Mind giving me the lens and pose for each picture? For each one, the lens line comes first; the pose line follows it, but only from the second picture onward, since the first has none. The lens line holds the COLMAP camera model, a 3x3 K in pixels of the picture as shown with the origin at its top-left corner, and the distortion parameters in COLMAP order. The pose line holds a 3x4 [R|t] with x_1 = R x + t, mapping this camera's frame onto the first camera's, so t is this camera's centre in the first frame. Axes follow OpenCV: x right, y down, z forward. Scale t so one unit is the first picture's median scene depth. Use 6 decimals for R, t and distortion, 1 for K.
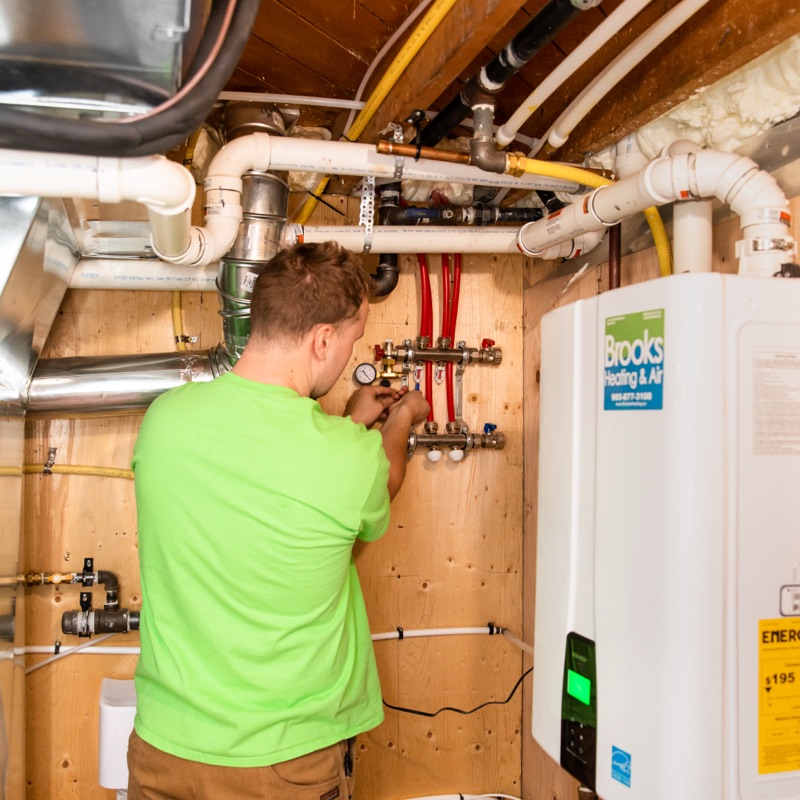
lens RADIAL K [[932.9, 0, 401.0], [0, 932.9, 399.1], [0, 0, 1]] dist [-0.120600, 0.000000]
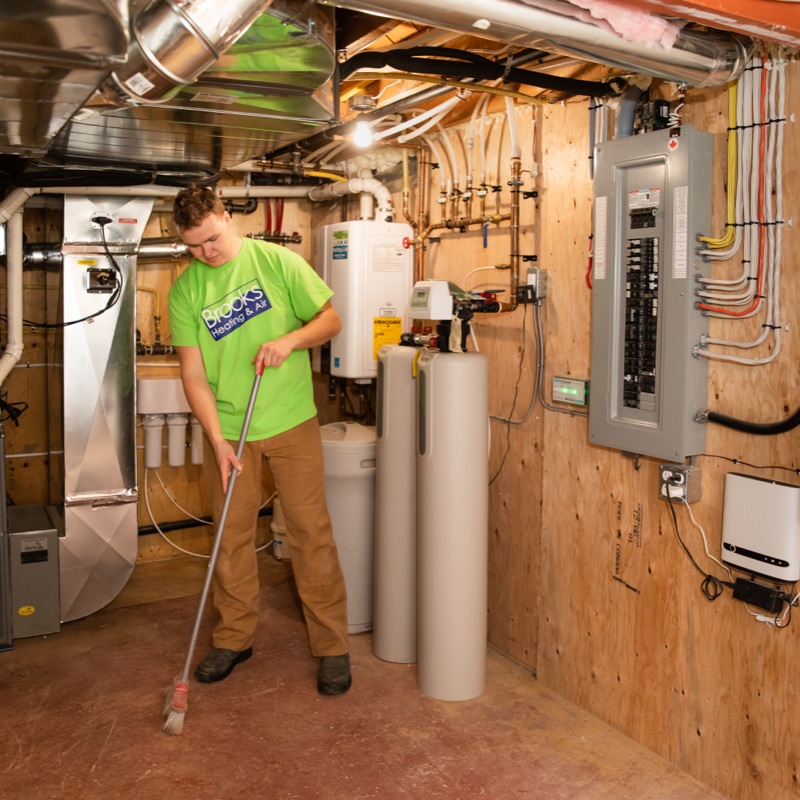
lens RADIAL K [[932.9, 0, 401.0], [0, 932.9, 395.8], [0, 0, 1]] dist [-0.120600, 0.000000]
pose [[0.976119, -0.012726, 0.216865, -0.170943], [-0.016211, 0.991232, 0.131132, 0.034592], [-0.216632, -0.131516, 0.967354, -1.465535]]
